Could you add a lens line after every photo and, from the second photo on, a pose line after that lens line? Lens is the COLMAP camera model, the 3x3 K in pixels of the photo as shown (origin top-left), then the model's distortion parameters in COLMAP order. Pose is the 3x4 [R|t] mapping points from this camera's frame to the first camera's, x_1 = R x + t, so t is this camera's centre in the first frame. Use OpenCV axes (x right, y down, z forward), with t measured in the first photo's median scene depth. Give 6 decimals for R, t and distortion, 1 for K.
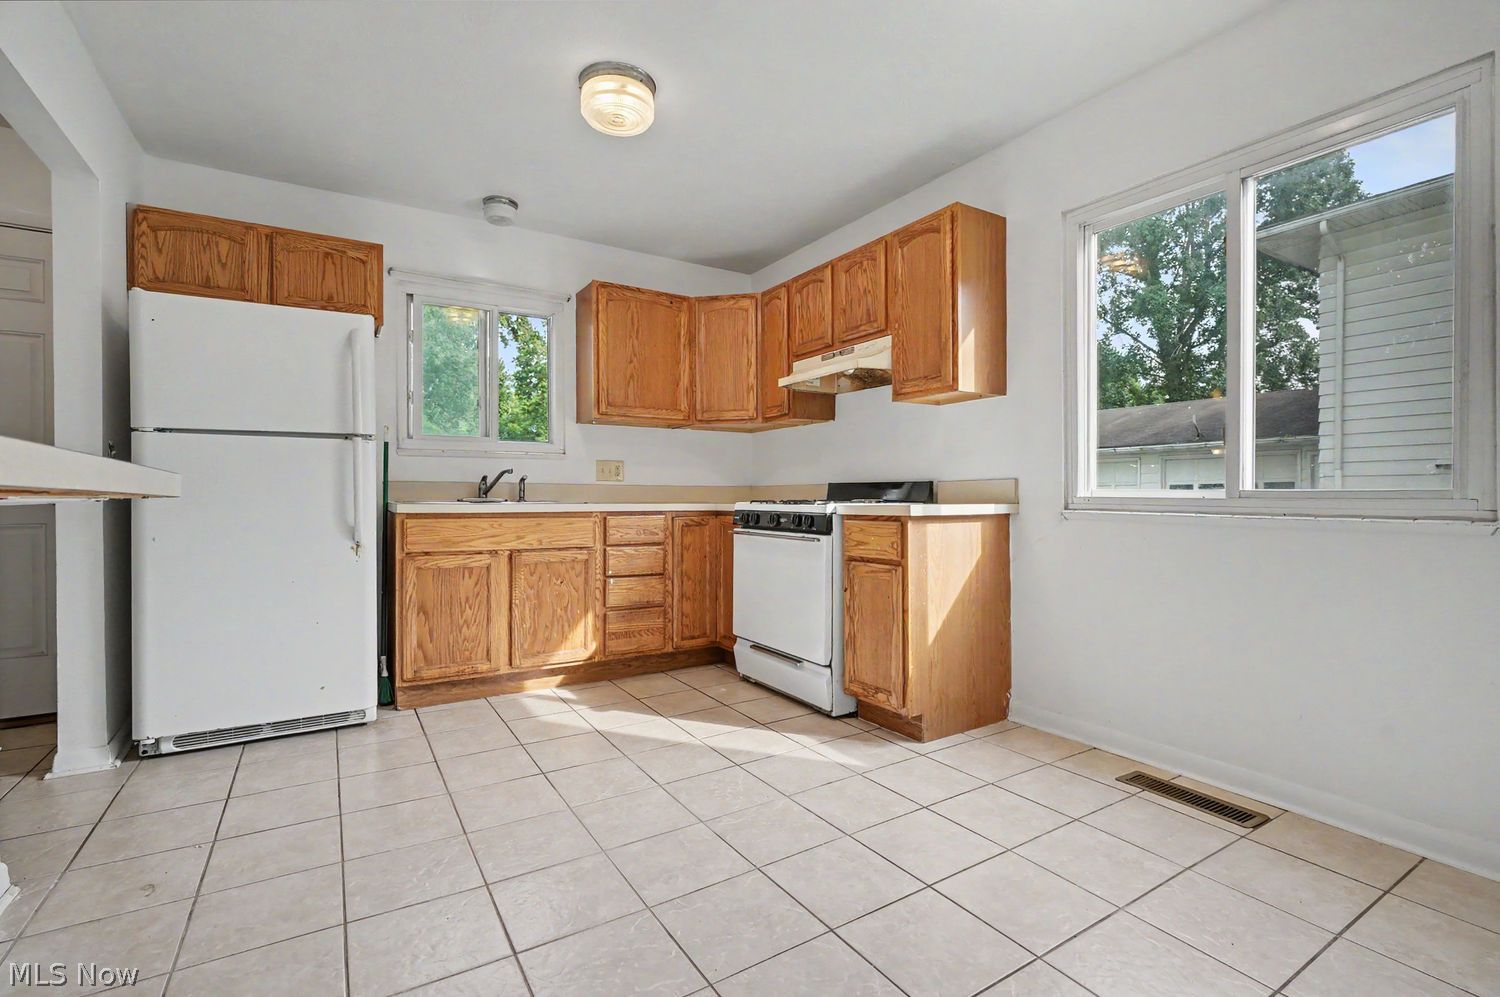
lens RADIAL K [[688.5, 0, 742.7], [0, 688.5, 496.7], [0, 0, 1]] dist [-0.004049, -0.000163]
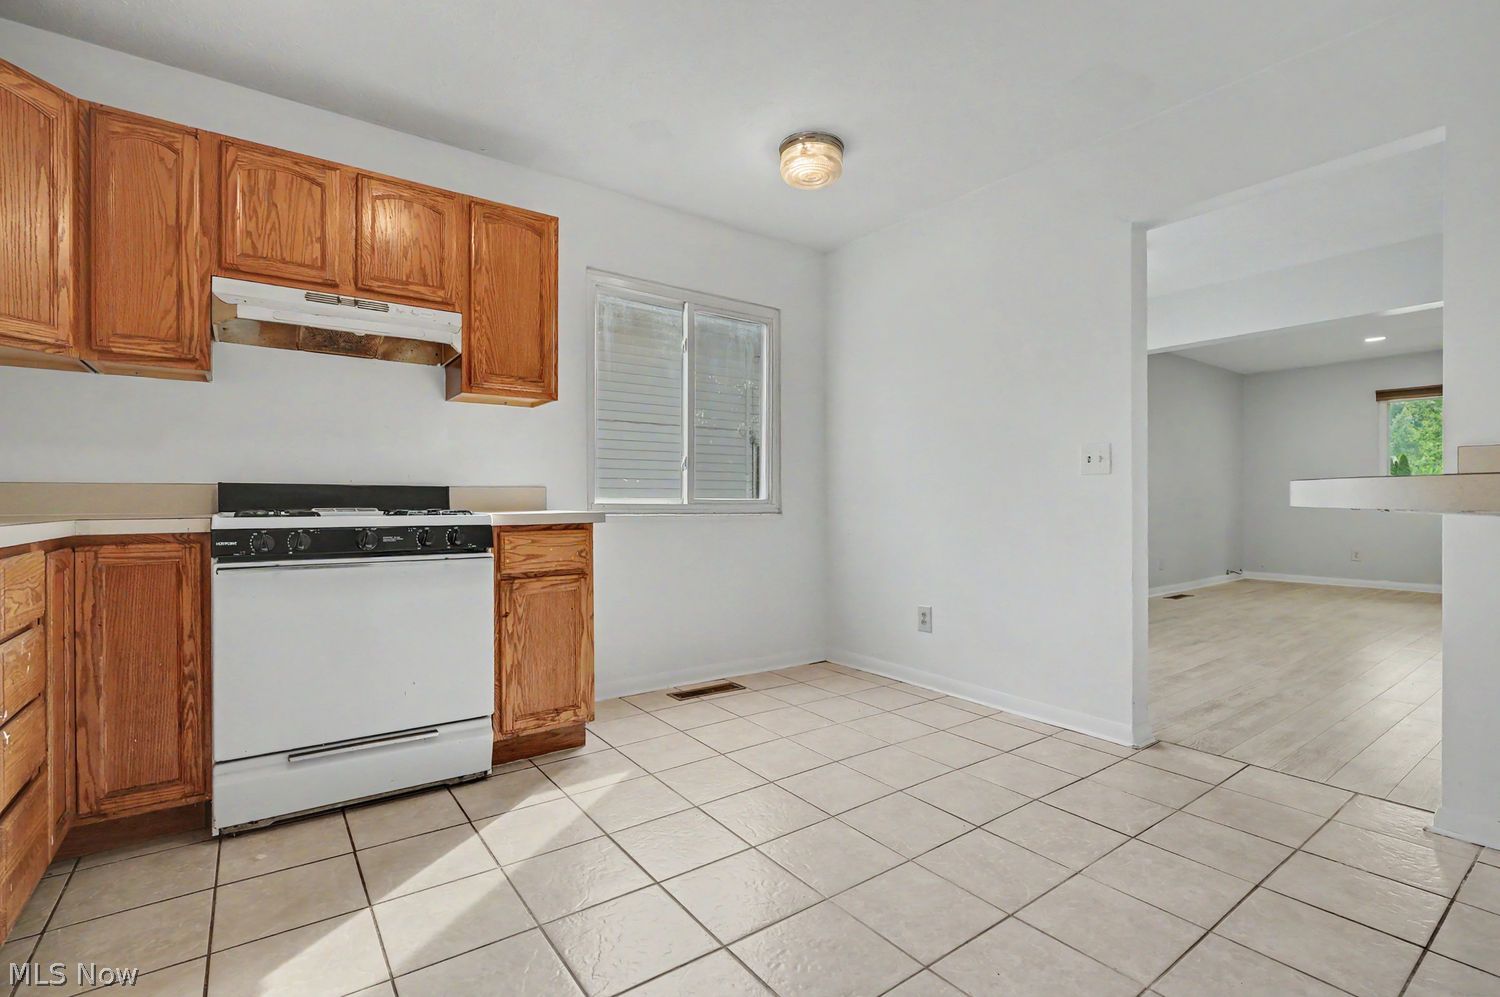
lens RADIAL K [[688.5, 0, 751.5], [0, 688.5, 505.9], [0, 0, 1]] dist [-0.004049, -0.000163]
pose [[-0.085013, -0.005558, 0.996364, -0.723563], [0.002234, 0.999981, 0.005769, -0.002487], [-0.996377, 0.002716, -0.084999, 0.782121]]
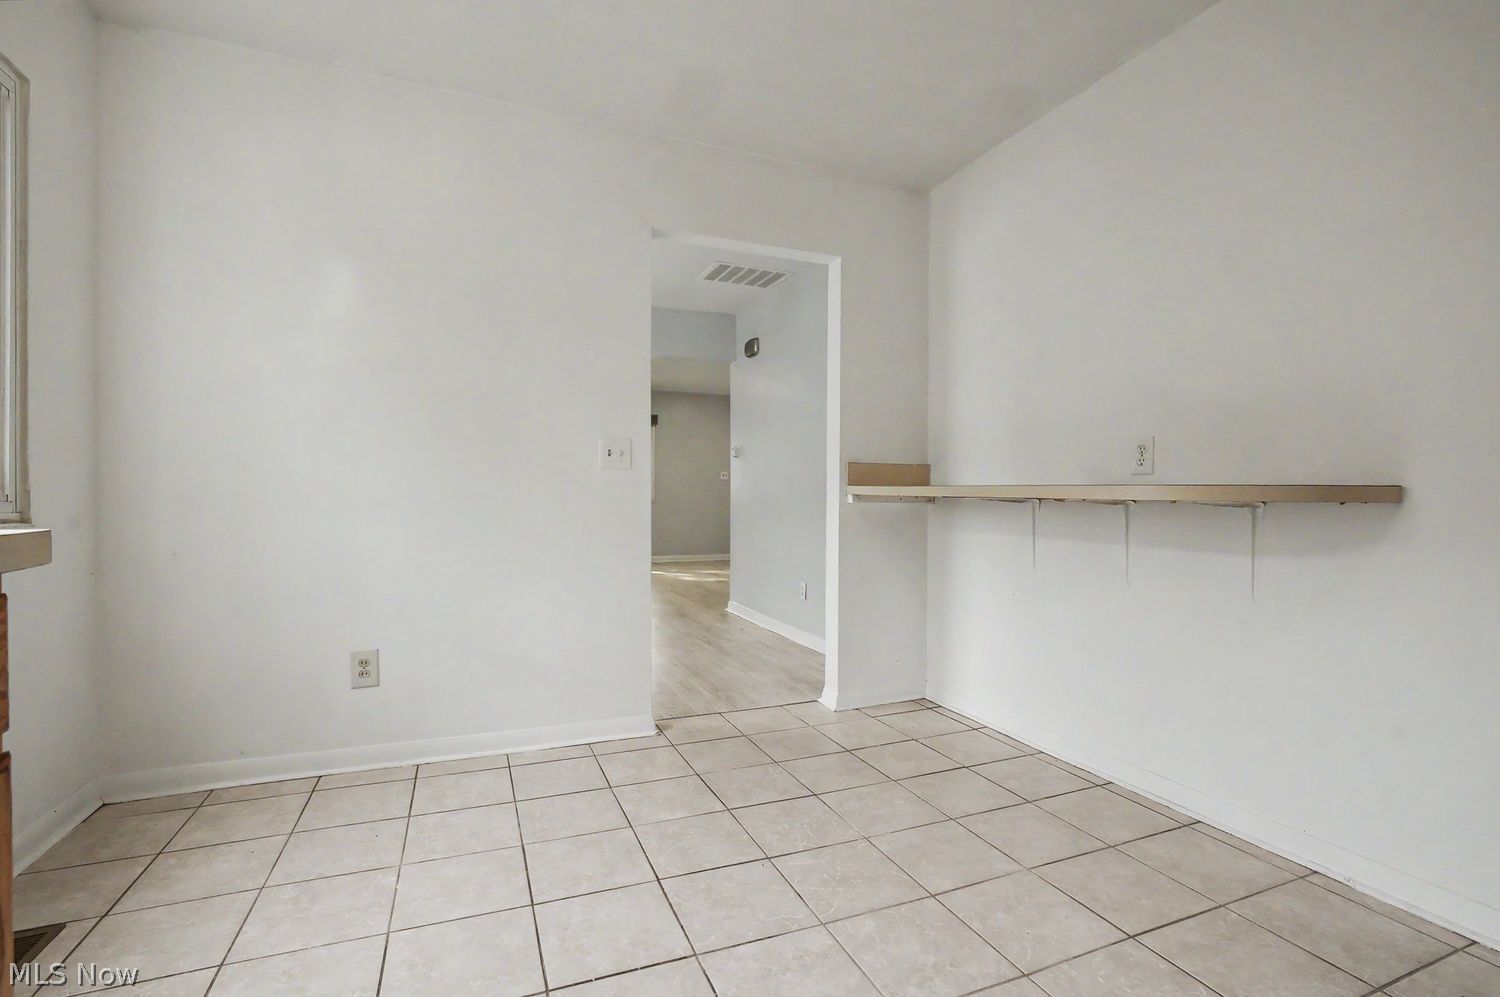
lens RADIAL K [[688.5, 0, 753.2], [0, 688.5, 502.3], [0, 0, 1]] dist [-0.004049, -0.000163]
pose [[-0.987846, -0.001748, 0.155423, -0.108263], [-0.000420, 0.999963, 0.008573, -0.002890], [-0.155433, 0.008404, -0.987811, 1.129301]]
